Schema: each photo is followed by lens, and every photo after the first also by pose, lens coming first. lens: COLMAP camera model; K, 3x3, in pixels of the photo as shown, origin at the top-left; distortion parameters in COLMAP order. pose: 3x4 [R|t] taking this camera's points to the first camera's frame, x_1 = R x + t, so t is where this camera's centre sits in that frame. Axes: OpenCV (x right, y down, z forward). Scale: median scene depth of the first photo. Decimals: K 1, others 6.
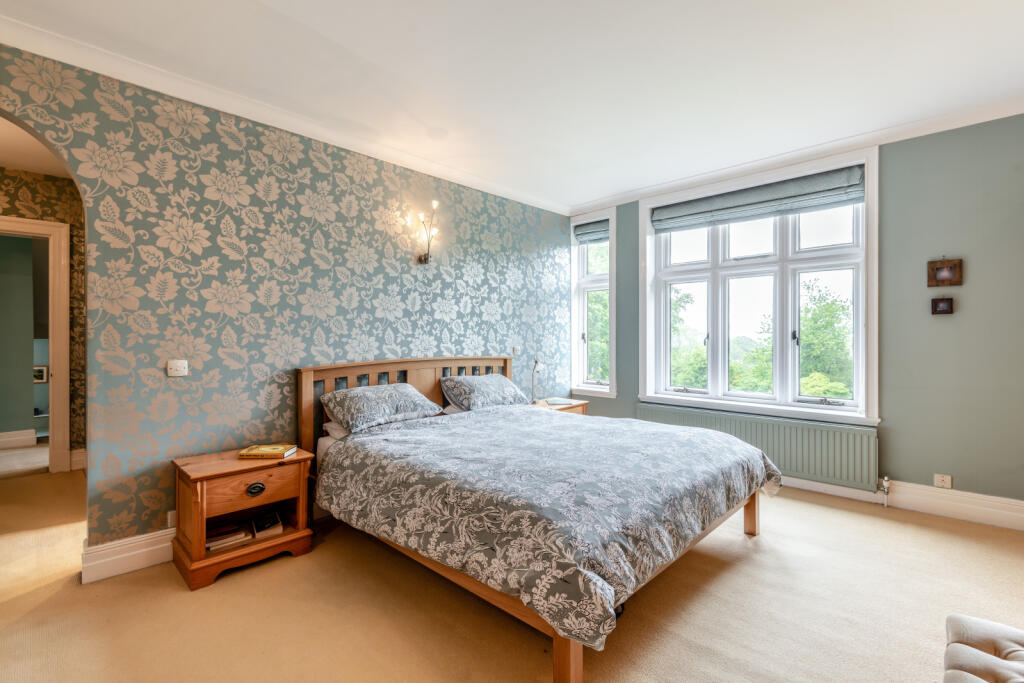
lens RADIAL K [[469.8, 0, 527.2], [0, 469.8, 339.3], [0, 0, 1]] dist [-0.001523, -0.000136]
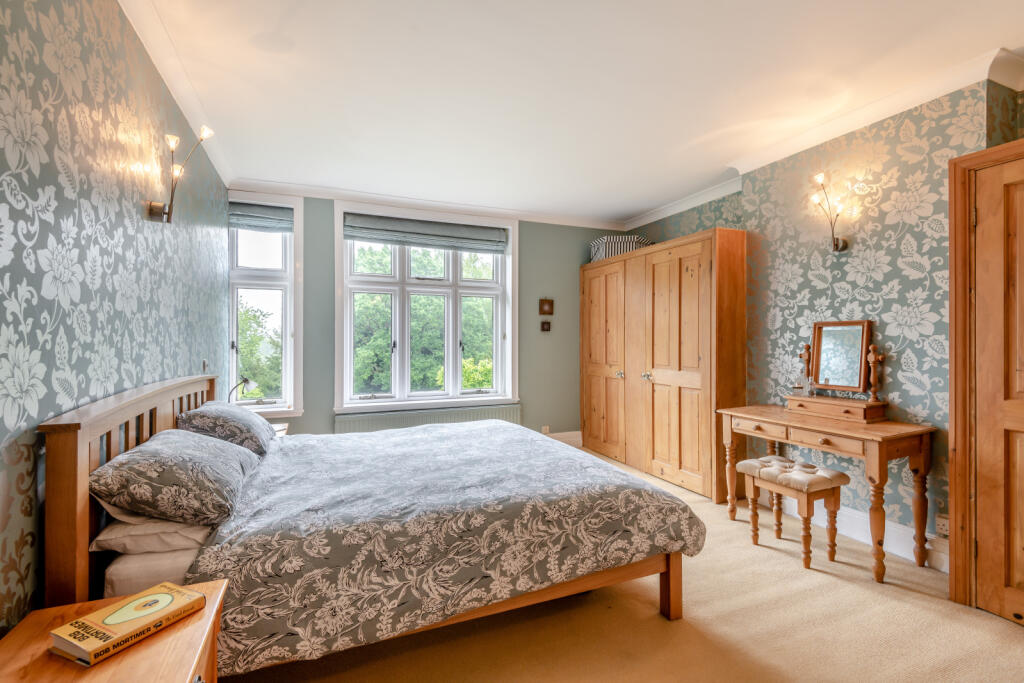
lens RADIAL K [[461.2, 0, 512.5], [0, 461.2, 336.4], [0, 0, 1]] dist [0.030437, -0.021036]
pose [[0.402118, 0.012598, 0.915501, -0.884554], [0.001205, 0.999897, -0.014288, -0.014453], [-0.915587, 0.006849, 0.402062, 0.561557]]
